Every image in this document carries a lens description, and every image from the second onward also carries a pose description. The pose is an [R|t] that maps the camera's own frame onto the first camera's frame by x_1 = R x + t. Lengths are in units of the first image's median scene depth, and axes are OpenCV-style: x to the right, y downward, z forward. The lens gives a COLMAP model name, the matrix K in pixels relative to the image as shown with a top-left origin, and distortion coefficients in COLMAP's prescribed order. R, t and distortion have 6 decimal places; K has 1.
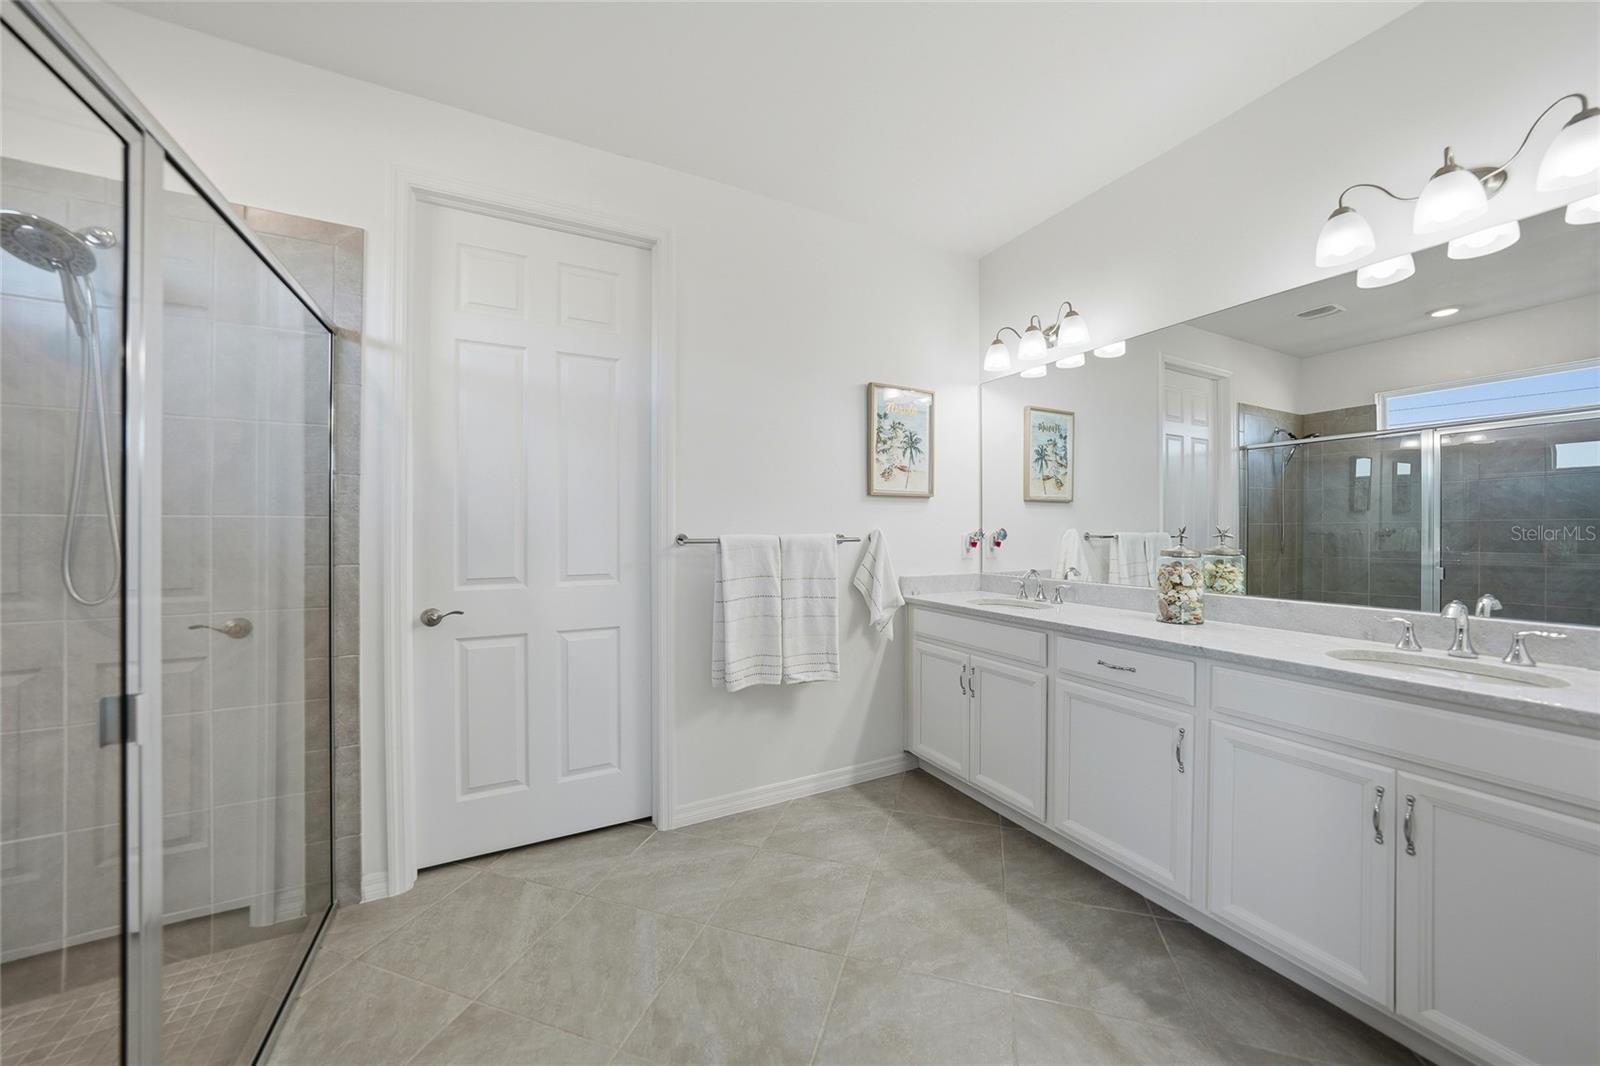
lens RADIAL K [[561.7, 0, 798.8], [0, 561.7, 529.4], [0, 0, 1]] dist [-0.015538, 0.003003]
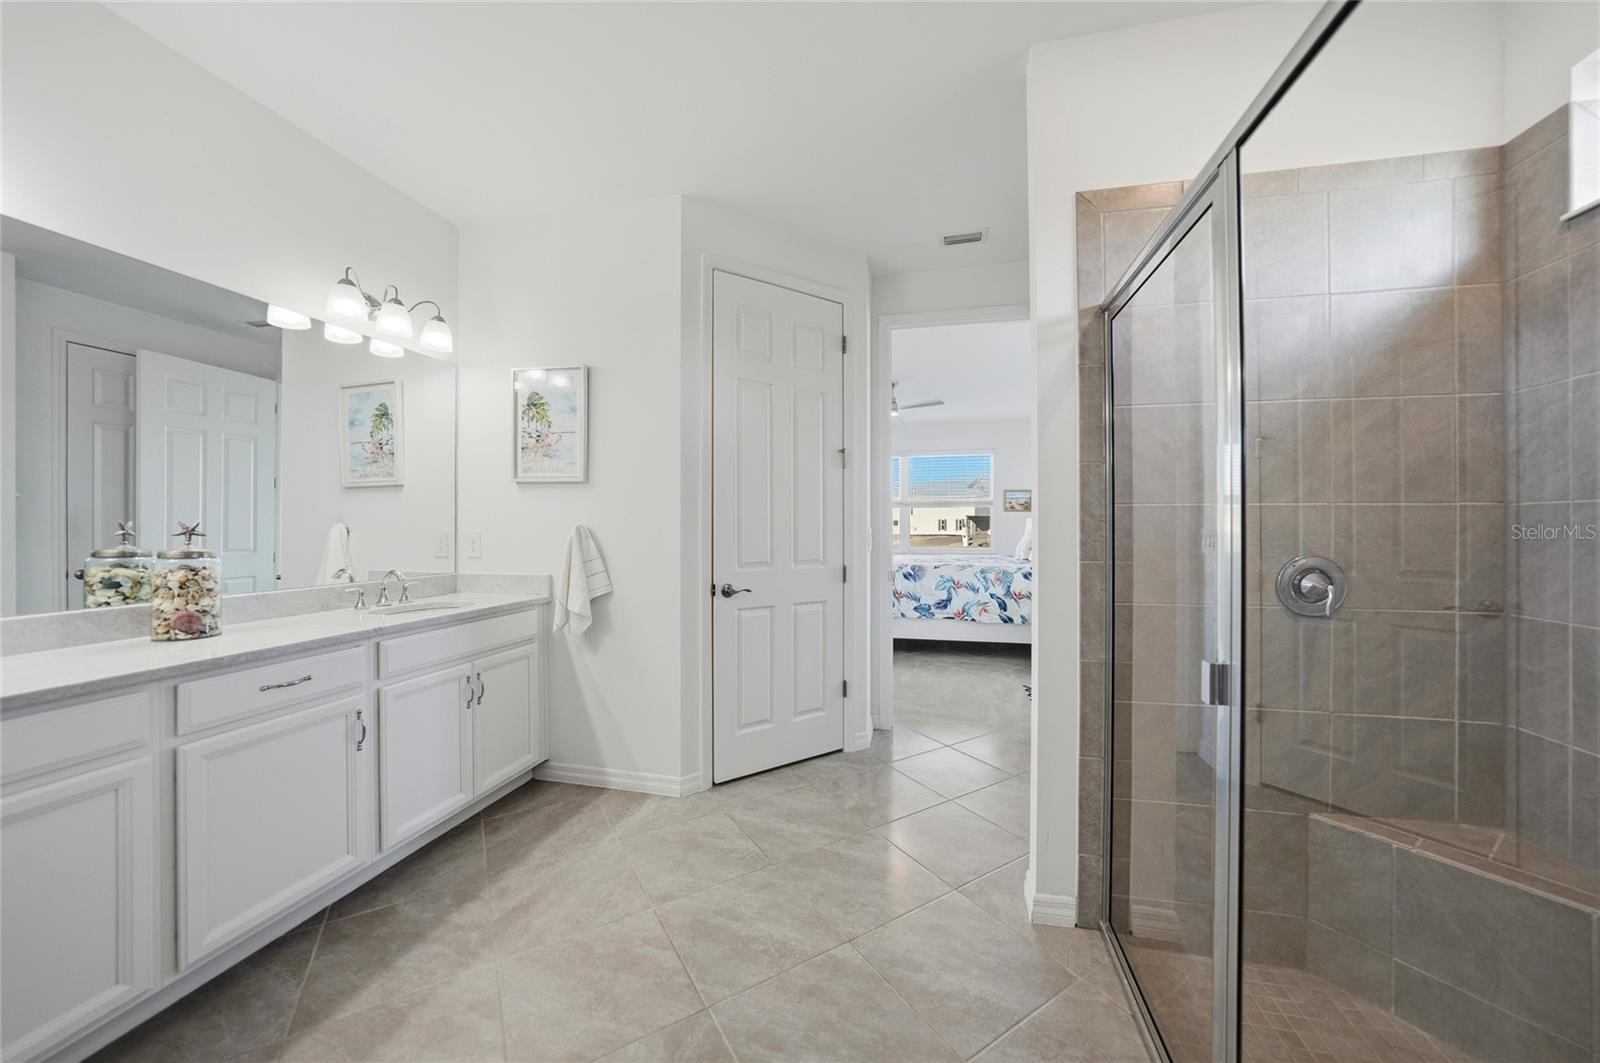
lens RADIAL K [[561.7, 0, 797.5], [0, 561.7, 526.4], [0, 0, 1]] dist [-0.015538, 0.003003]
pose [[-0.760706, -0.002664, 0.649091, -0.680178], [-0.005680, 0.999981, -0.002553, -0.000010], [-0.649072, -0.005628, -0.760706, 1.321103]]
